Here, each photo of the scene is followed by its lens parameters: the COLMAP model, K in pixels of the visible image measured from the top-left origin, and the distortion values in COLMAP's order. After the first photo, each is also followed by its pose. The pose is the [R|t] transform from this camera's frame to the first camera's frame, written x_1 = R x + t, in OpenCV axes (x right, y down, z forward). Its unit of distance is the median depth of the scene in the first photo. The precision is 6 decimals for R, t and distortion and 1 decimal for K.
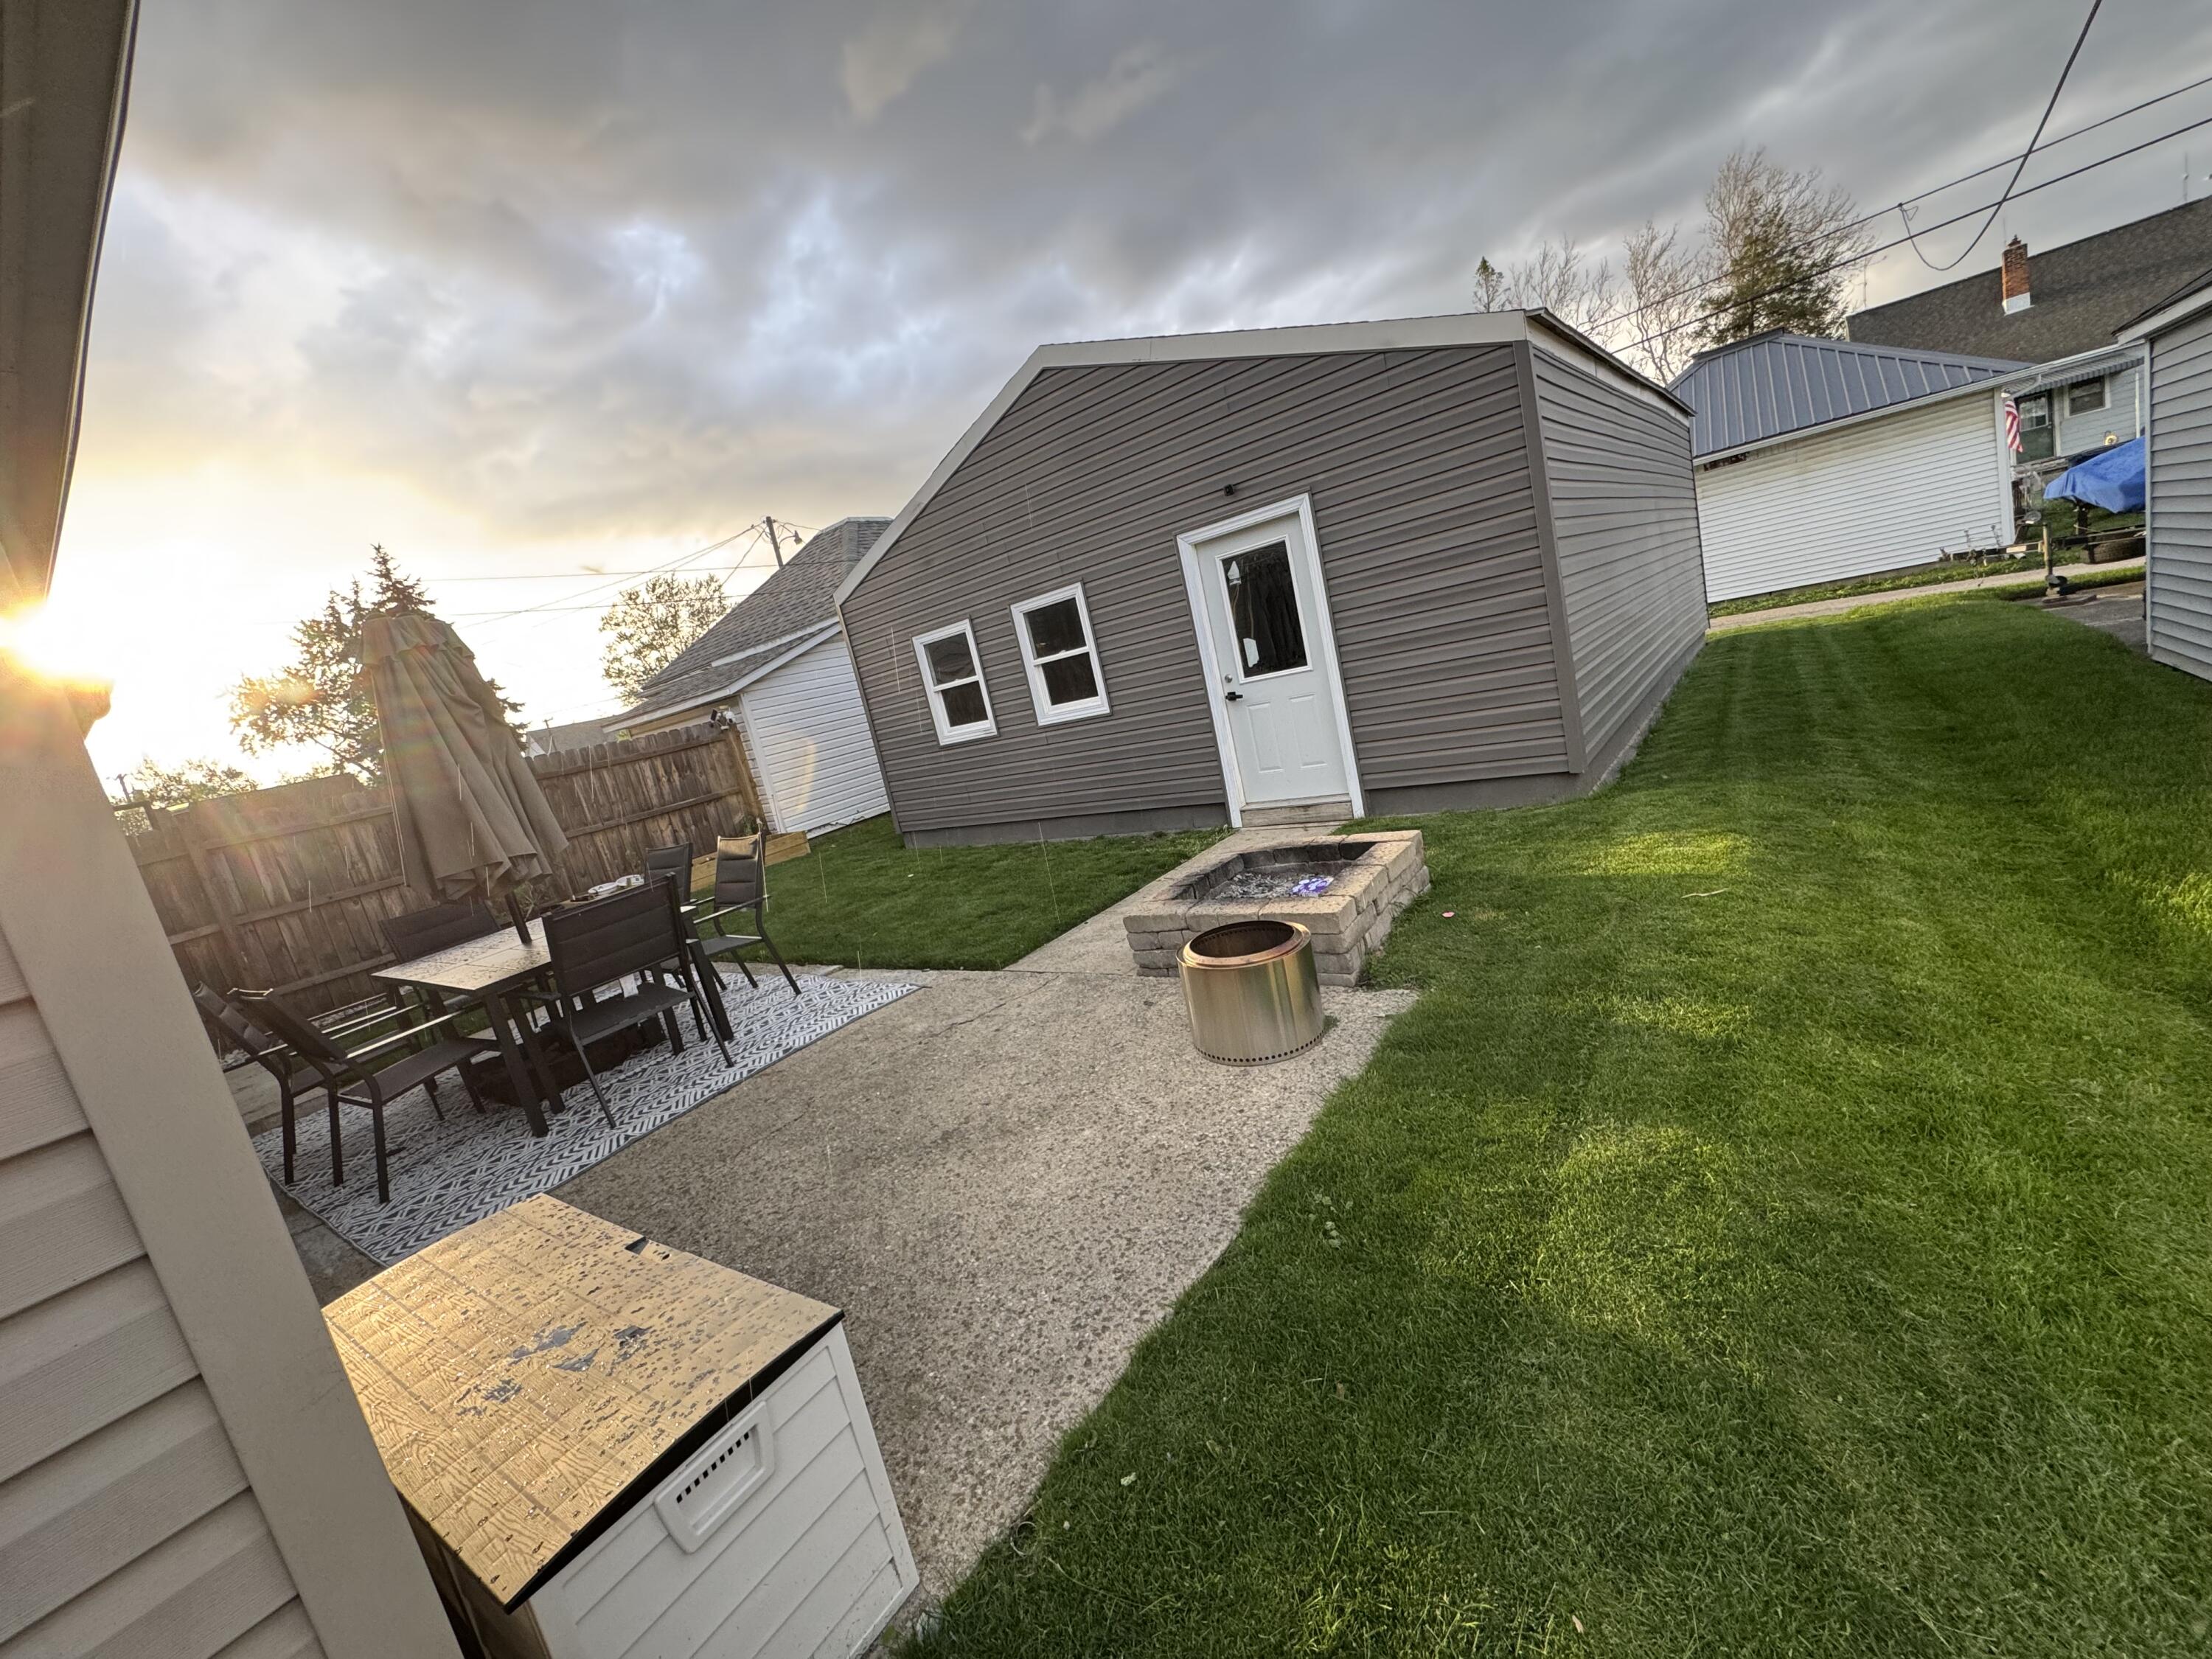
lens RADIAL K [[841.1, 0, 1132.1], [0, 841.1, 789.2], [0, 0, 1]] dist [0.011958, 0.000114]
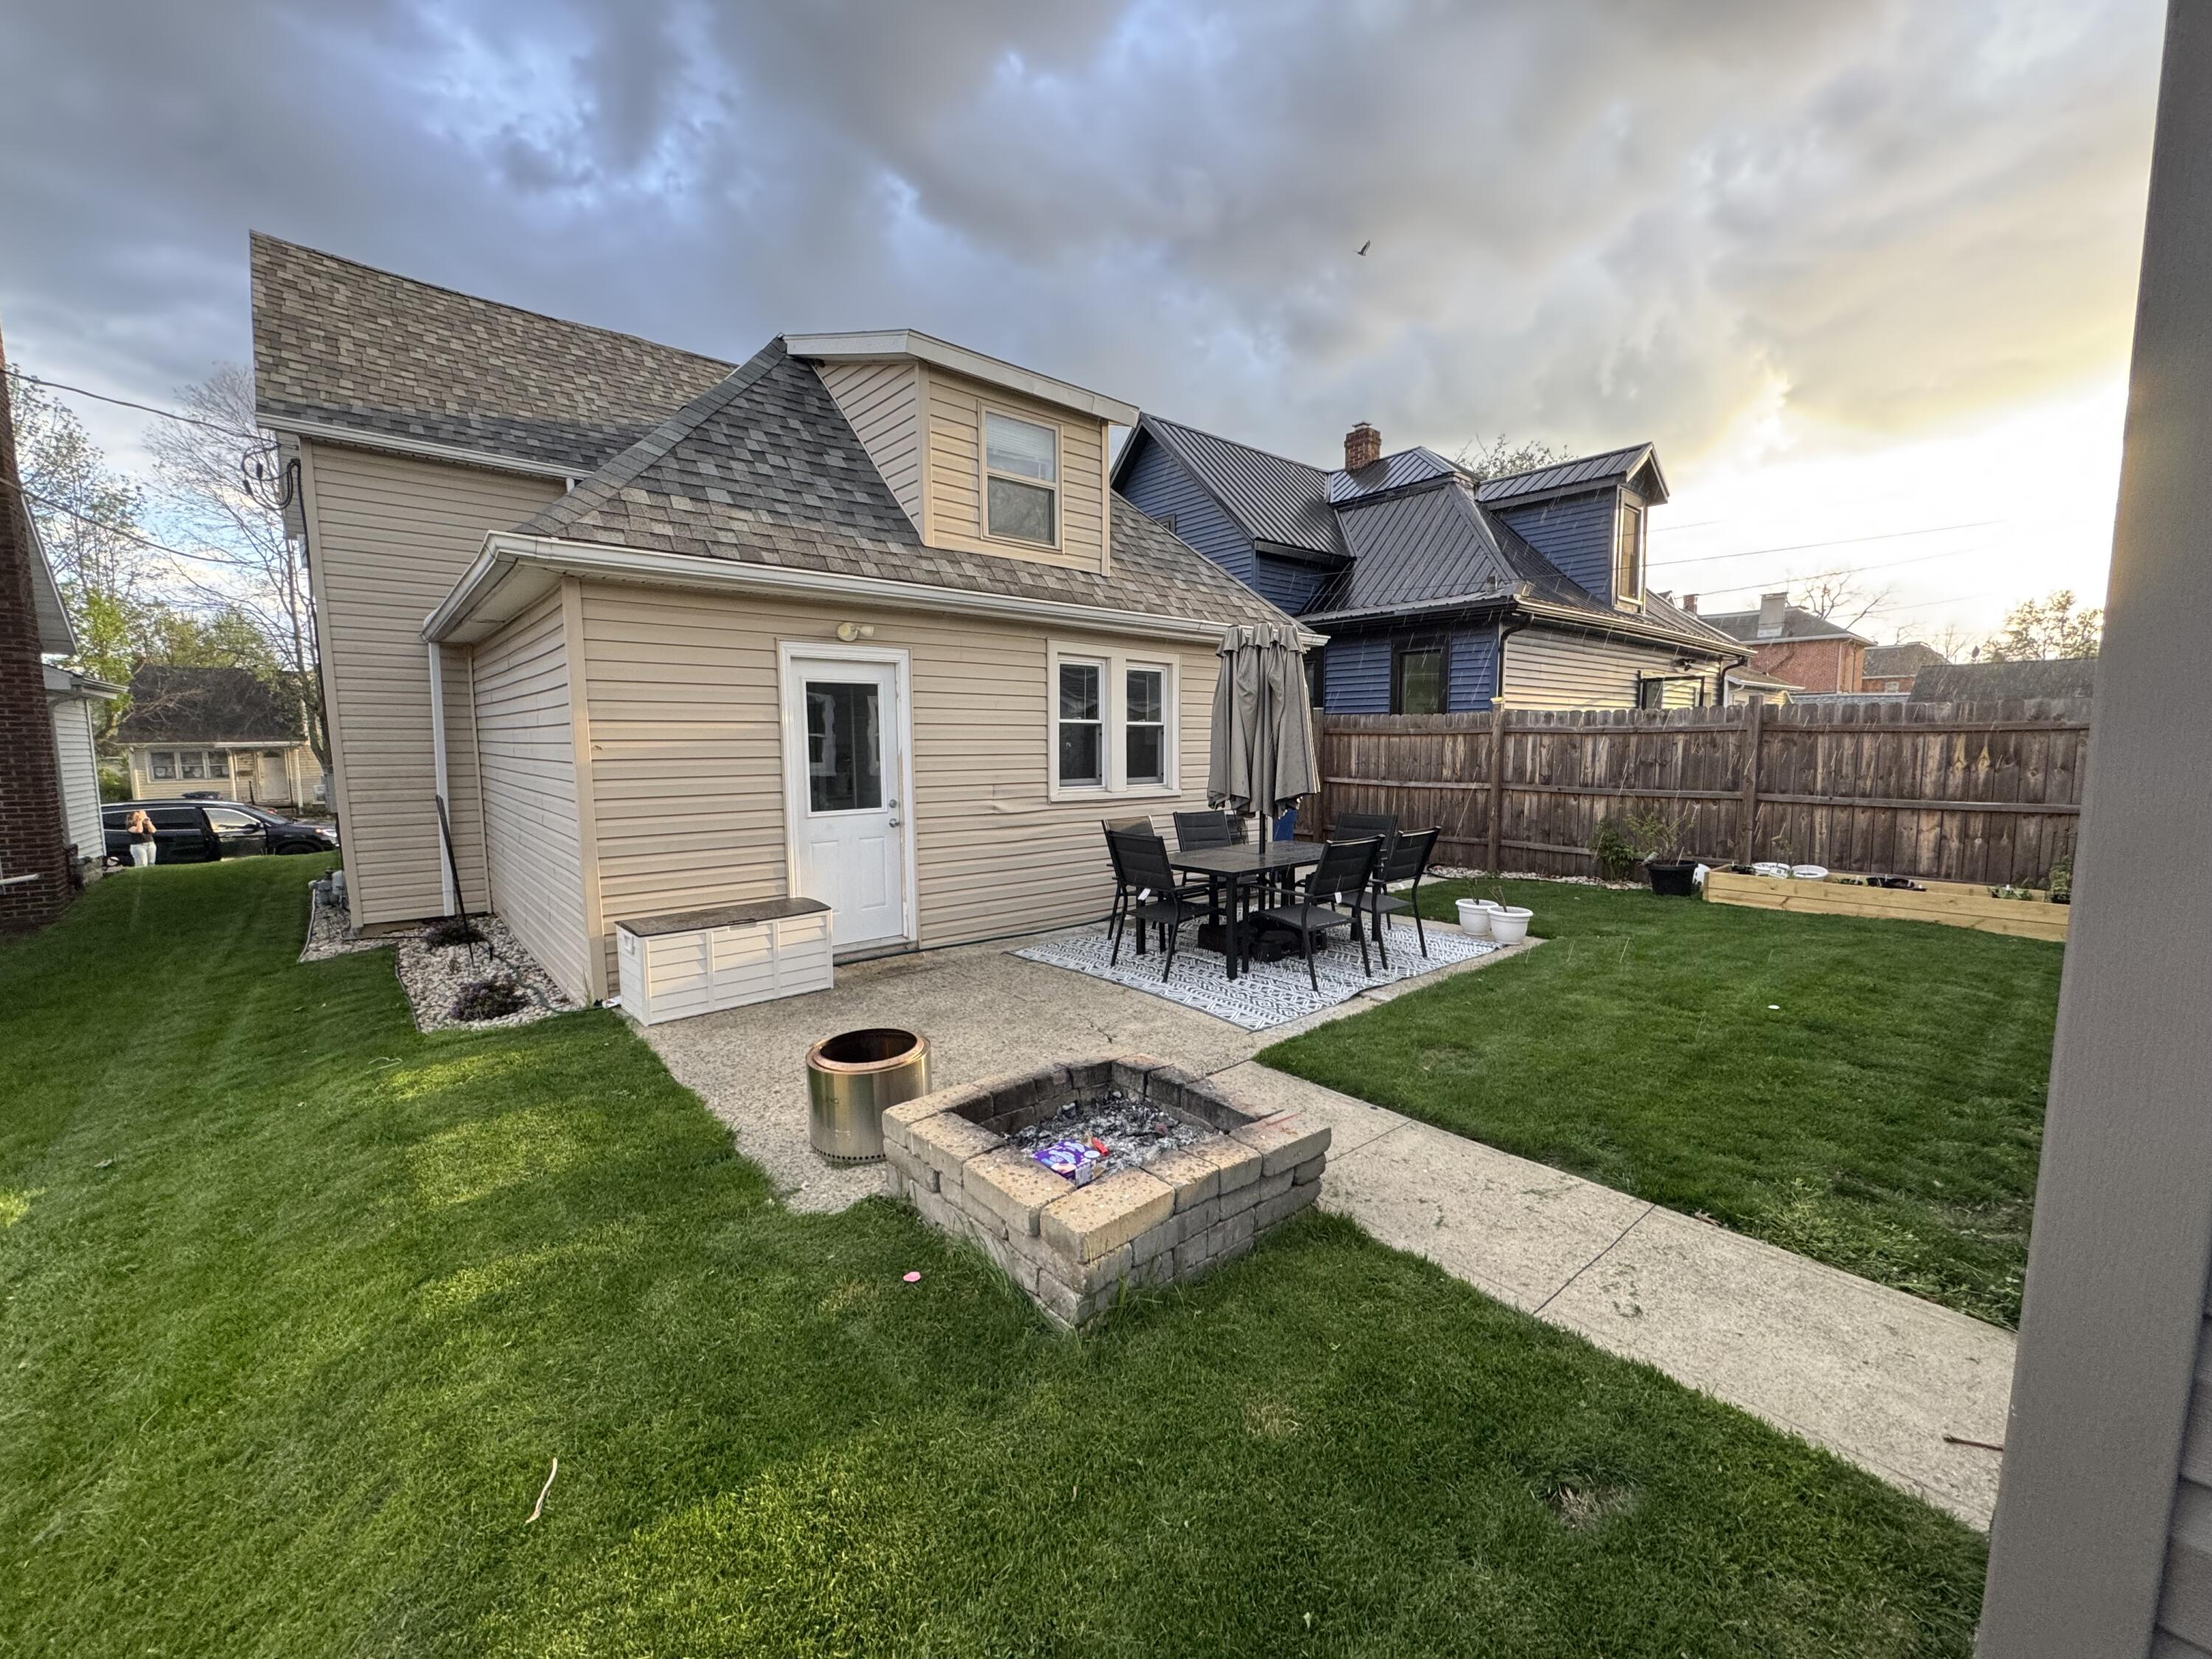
lens RADIAL K [[880.6, 0, 1106.0], [0, 880.6, 829.5], [0, 0, 1]] dist [0.002316, 0.000345]
pose [[-0.216681, 0.319271, -0.922559, 0.773400], [-0.089903, 0.934468, 0.344509, -0.382051], [0.972094, 0.157589, -0.173778, 1.086688]]
